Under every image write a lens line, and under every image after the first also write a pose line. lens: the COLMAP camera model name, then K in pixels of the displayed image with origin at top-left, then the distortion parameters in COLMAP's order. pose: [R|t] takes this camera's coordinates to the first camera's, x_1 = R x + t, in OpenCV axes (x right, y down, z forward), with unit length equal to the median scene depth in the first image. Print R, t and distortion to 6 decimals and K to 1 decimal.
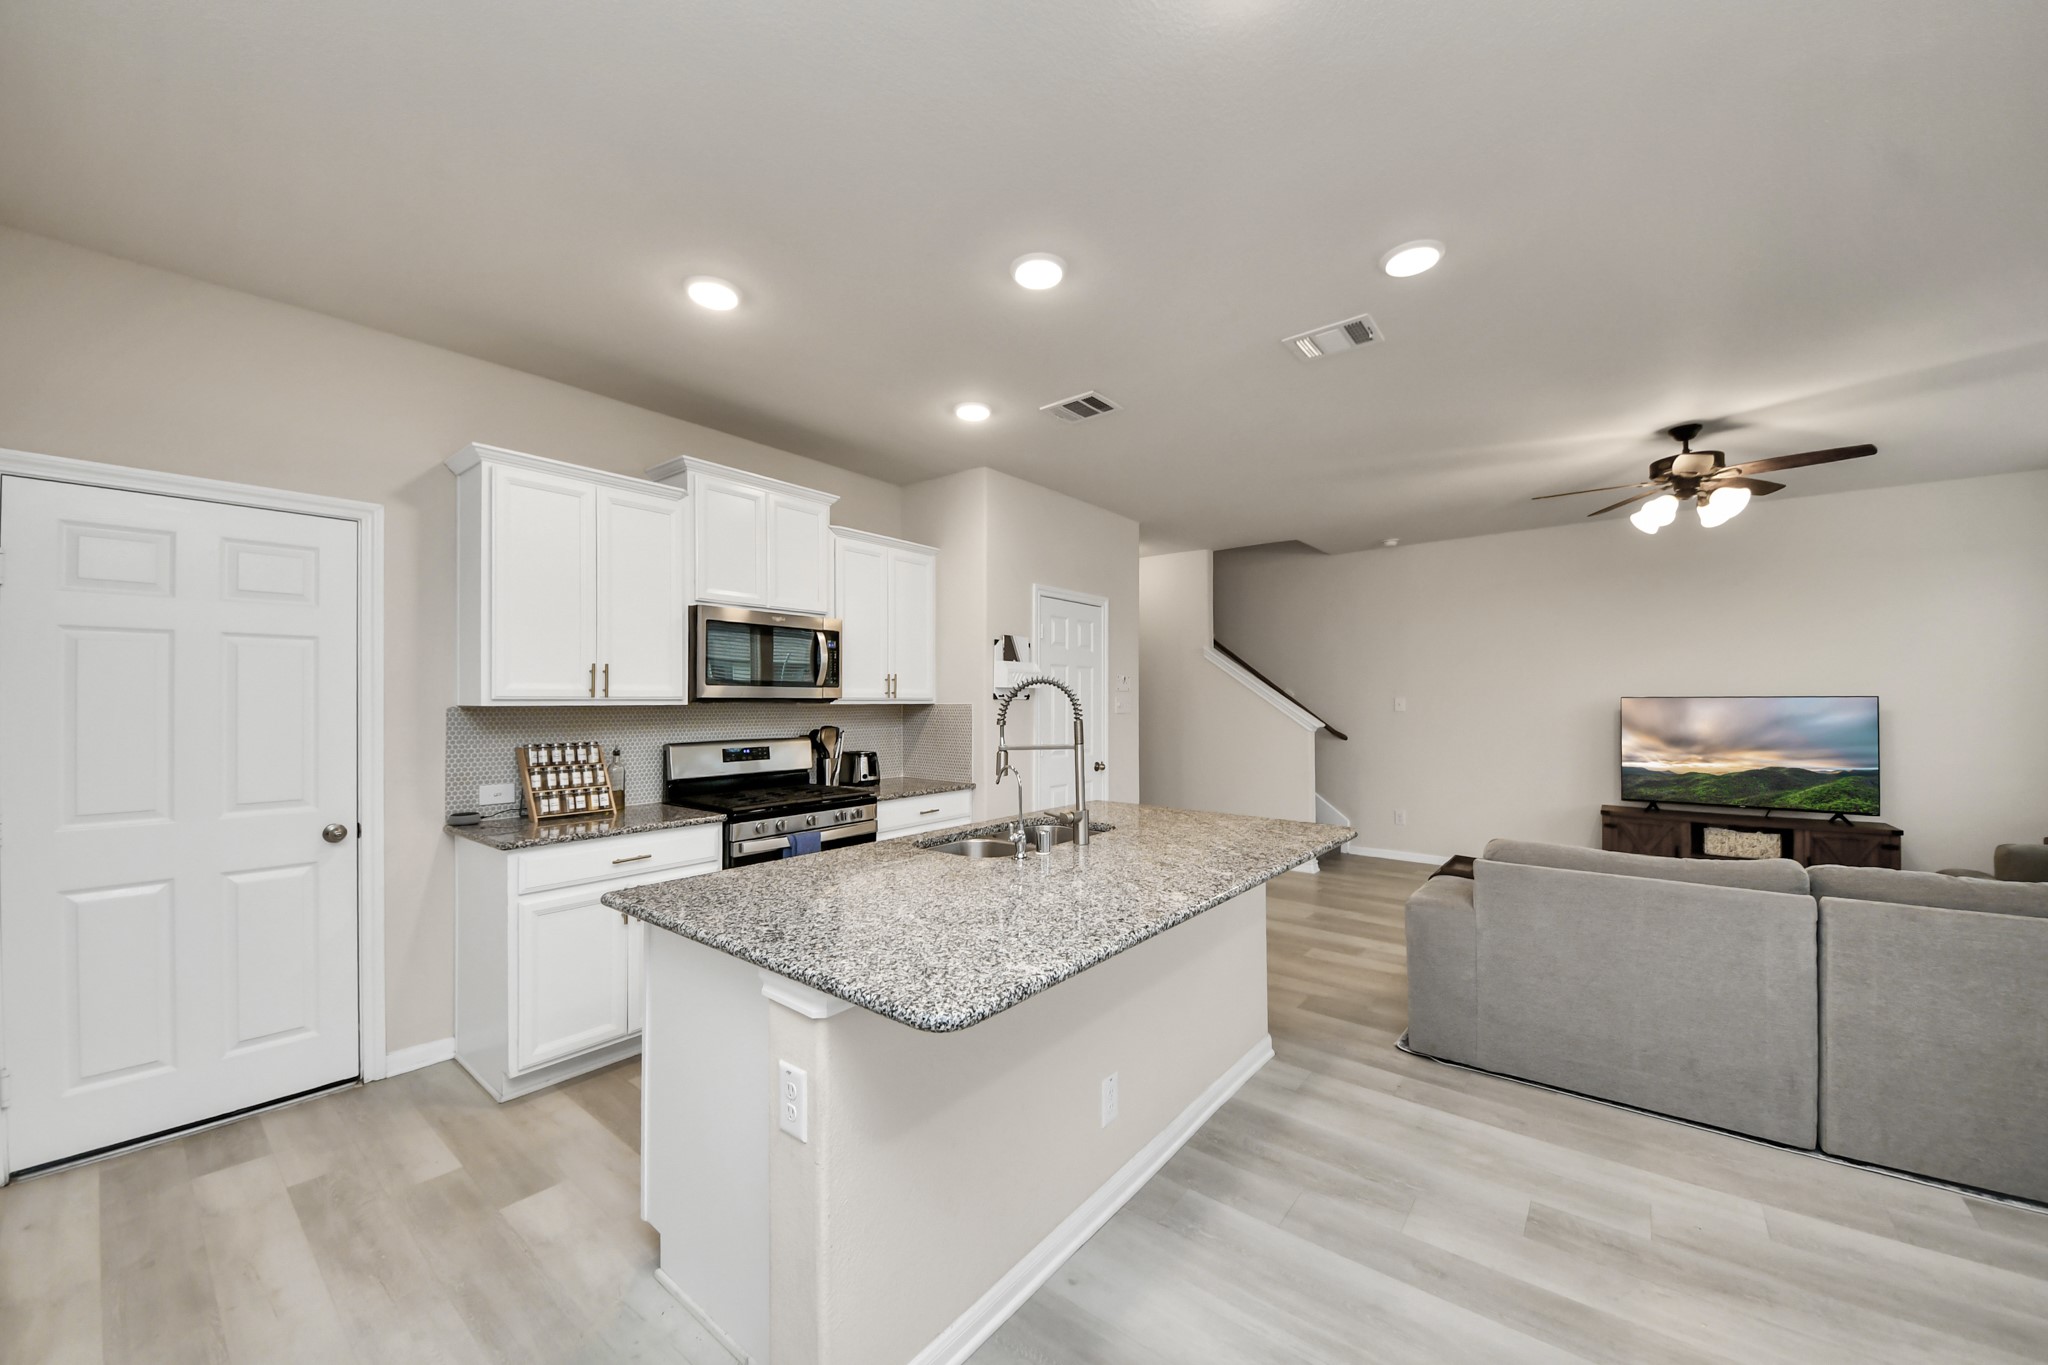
lens RADIAL K [[737.1, 0, 1022.8], [0, 737.1, 700.7], [0, 0, 1]] dist [0.028334, -0.017916]
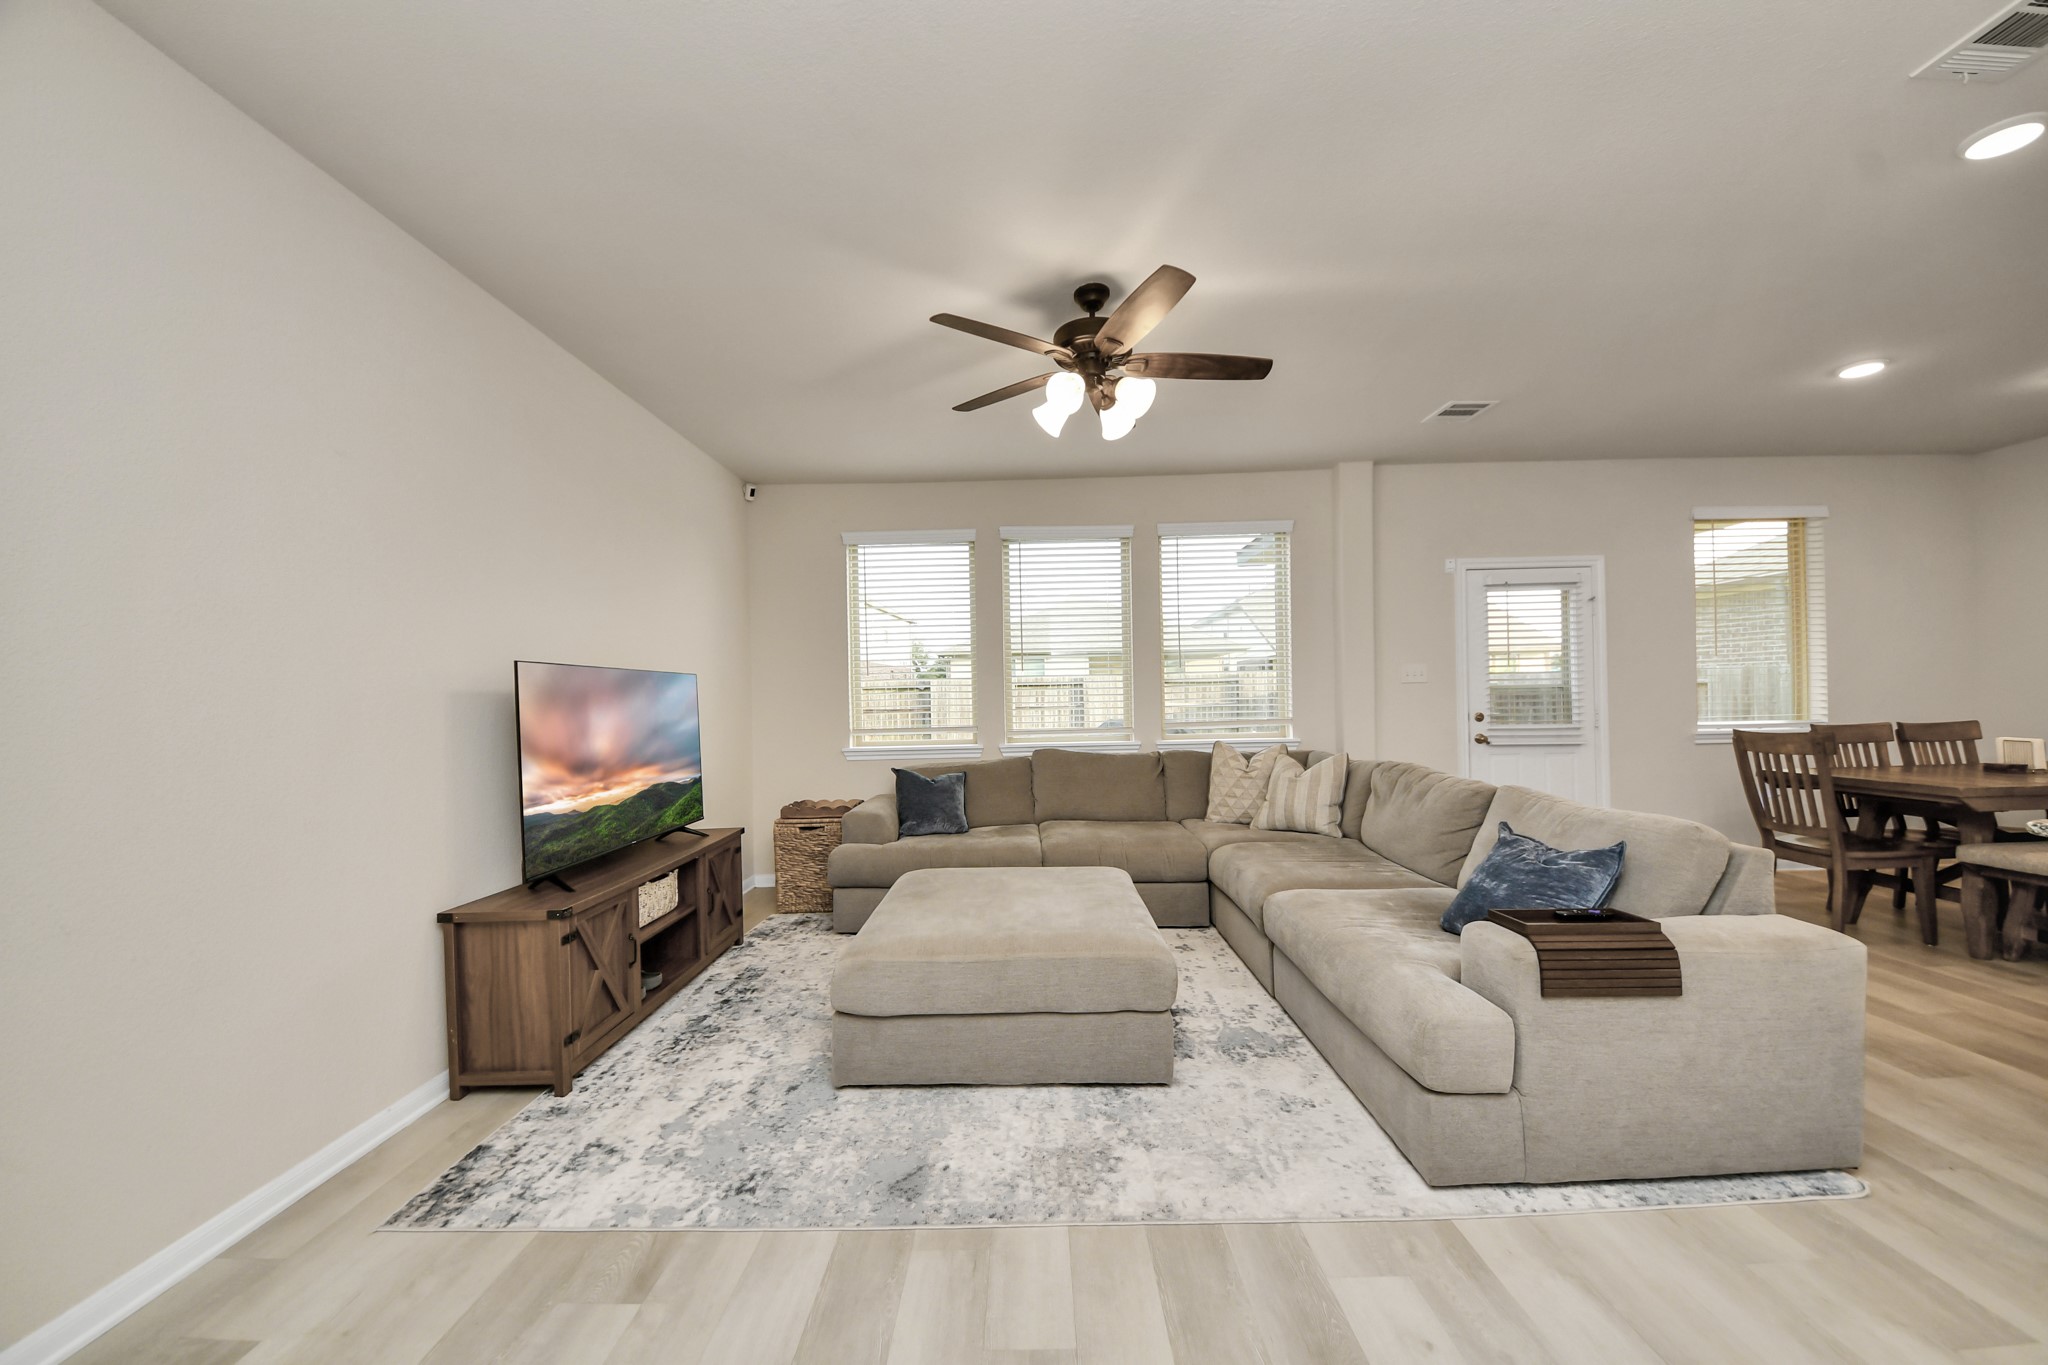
lens RADIAL K [[717.8, 0, 1005.1], [0, 717.8, 696.9], [0, 0, 1]] dist [0.000501, -0.008761]
pose [[-0.602291, 0.014925, 0.798137, 0.387080], [0.018624, 0.999816, -0.004642, 0.038633], [-0.798059, 0.012068, -0.602458, 1.542976]]
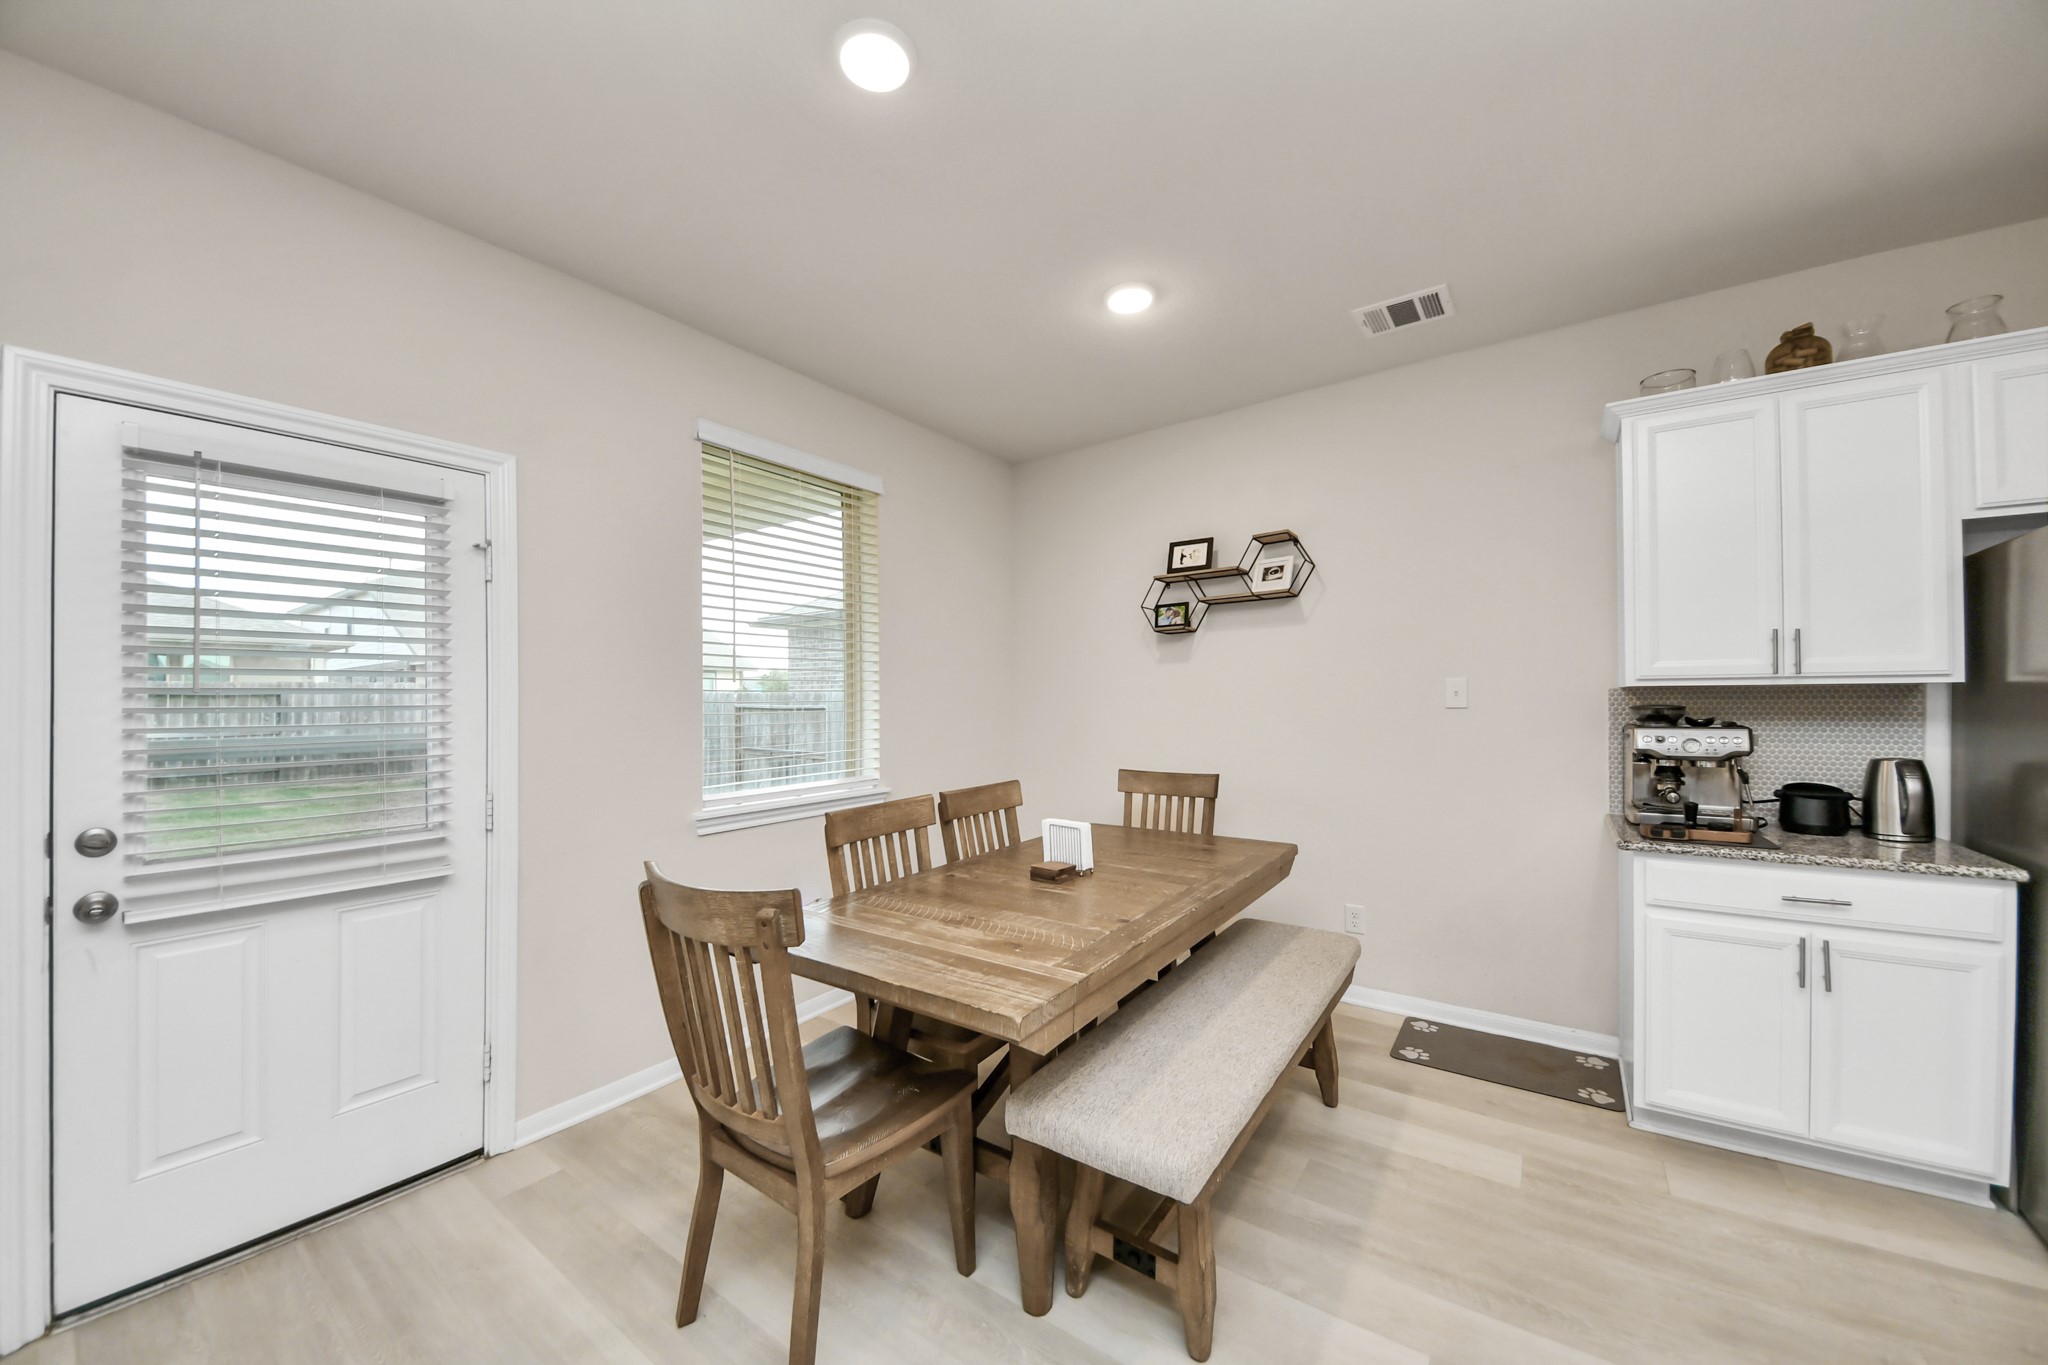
lens RADIAL K [[721.7, 0, 1023.5], [0, 721.7, 697.0], [0, 0, 1]] dist [0.027487, -0.018527]
pose [[-0.998439, 0.012760, -0.054374, 0.376617], [0.013079, 0.999899, -0.005511, 0.006853], [0.054298, -0.006214, -0.998505, 0.525670]]
